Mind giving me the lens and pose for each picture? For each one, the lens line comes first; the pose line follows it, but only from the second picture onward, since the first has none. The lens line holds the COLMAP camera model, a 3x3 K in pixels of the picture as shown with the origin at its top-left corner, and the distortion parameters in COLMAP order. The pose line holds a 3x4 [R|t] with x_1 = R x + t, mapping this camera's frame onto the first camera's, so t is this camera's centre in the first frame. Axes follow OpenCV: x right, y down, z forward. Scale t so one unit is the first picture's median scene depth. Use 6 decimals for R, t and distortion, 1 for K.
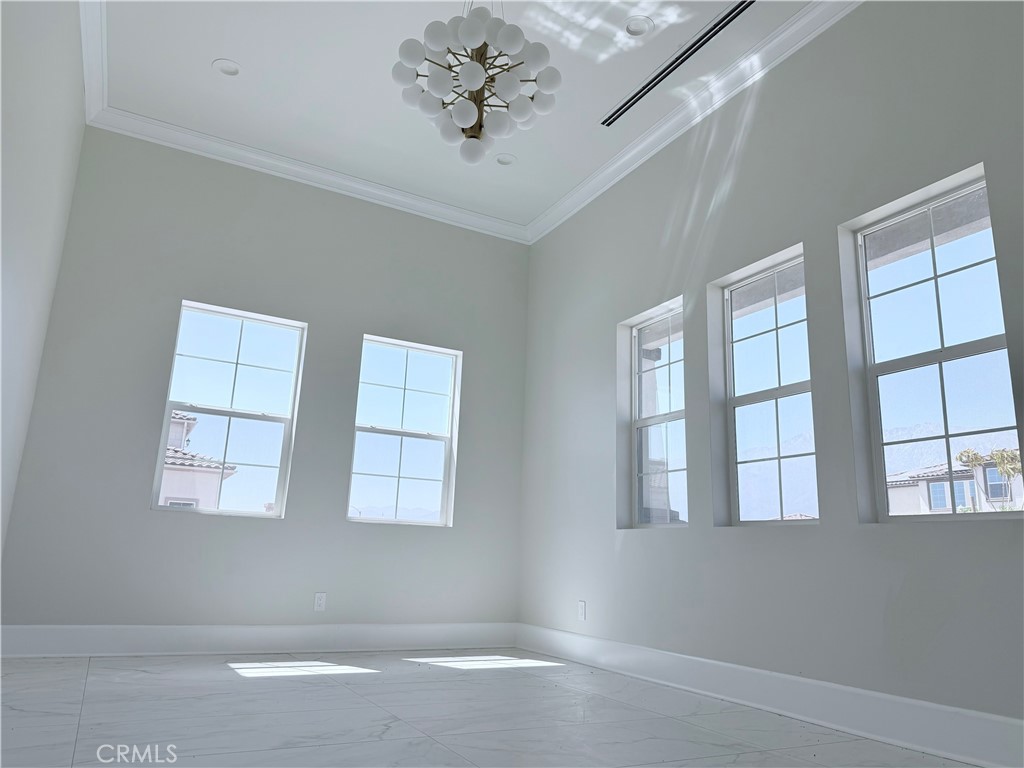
lens RADIAL K [[724.2, 0, 514.4], [0, 724.2, 378.8], [0, 0, 1]] dist [-0.003071, -0.014796]
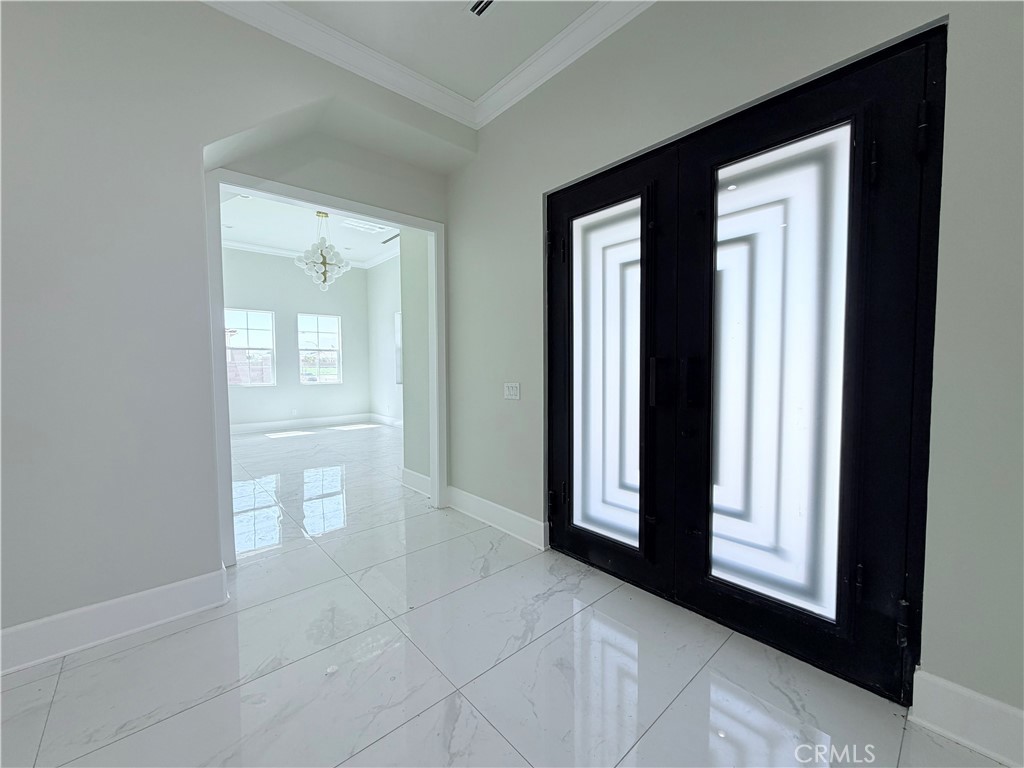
lens RADIAL K [[406.2, 0, 511.2], [0, 406.2, 388.2], [0, 0, 1]] dist [0.002375, -0.000179]
pose [[0.970138, -0.059462, 0.235153, 0.183226], [-0.010576, 0.958193, 0.285928, -0.241146], [-0.242324, -0.279876, 0.928950, -0.646270]]
